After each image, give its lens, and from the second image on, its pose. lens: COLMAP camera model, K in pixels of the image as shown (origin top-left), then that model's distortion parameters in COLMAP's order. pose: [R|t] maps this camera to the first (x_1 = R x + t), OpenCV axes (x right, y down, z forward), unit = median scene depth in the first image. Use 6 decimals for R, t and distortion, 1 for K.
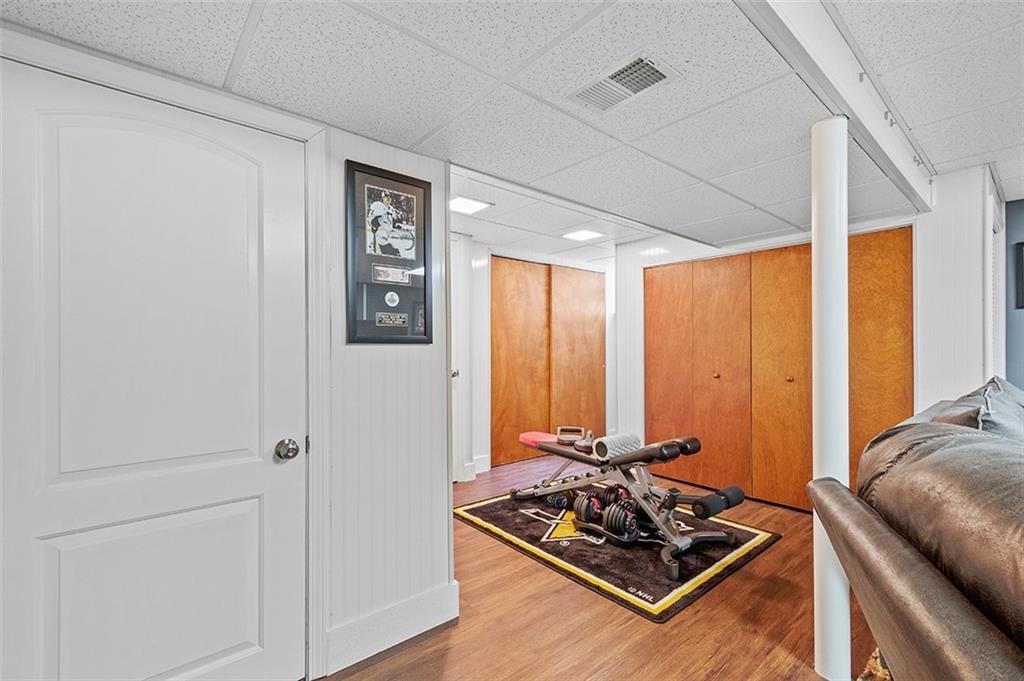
lens RADIAL K [[451.1, 0, 513.9], [0, 451.1, 346.5], [0, 0, 1]] dist [0.013643, -0.000841]
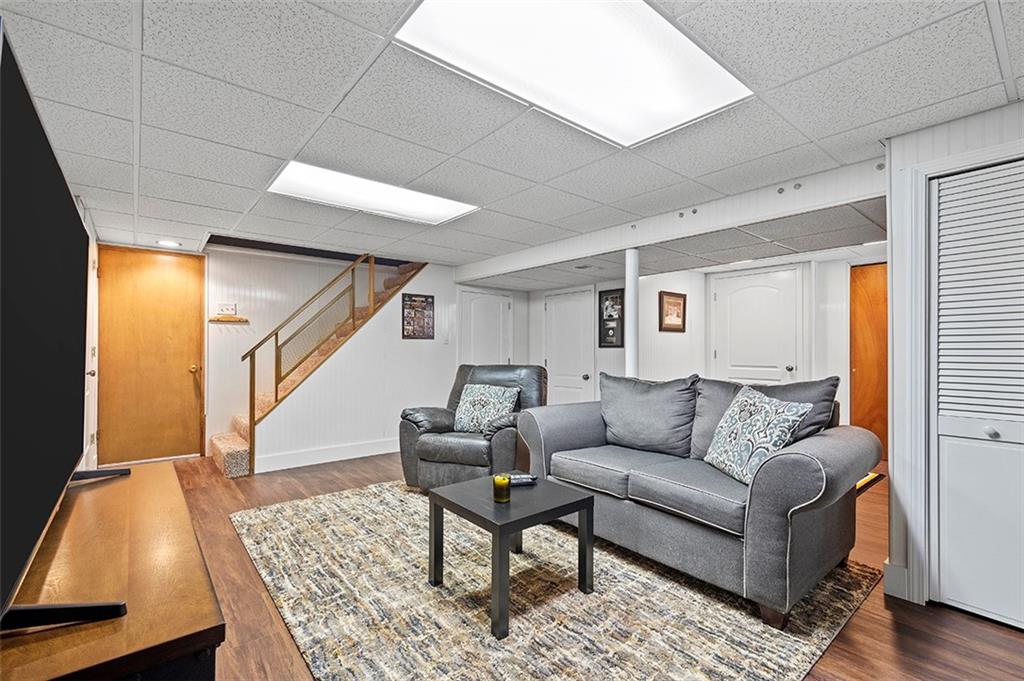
lens RADIAL K [[451.1, 0, 516.9], [0, 451.1, 343.1], [0, 0, 1]] dist [0.013643, -0.000841]
pose [[-0.015445, -0.015190, -0.999765, 2.528416], [0.003892, 0.999876, -0.015252, 0.005336], [0.999873, -0.004127, -0.015384, 0.404721]]
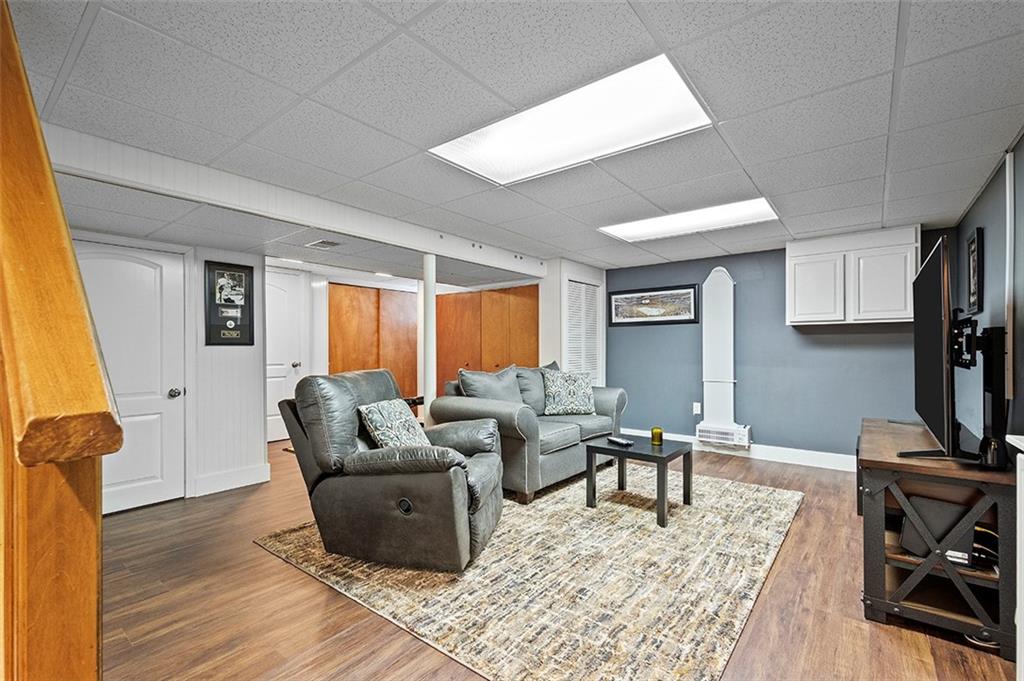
lens RADIAL K [[451.1, 0, 511.1], [0, 451.1, 346.3], [0, 0, 1]] dist [0.013643, -0.000841]
pose [[0.982044, 0.000563, 0.188654, 0.573386], [-0.000956, 0.999998, 0.001992, -0.007937], [-0.188652, -0.002137, 0.982042, -1.228025]]
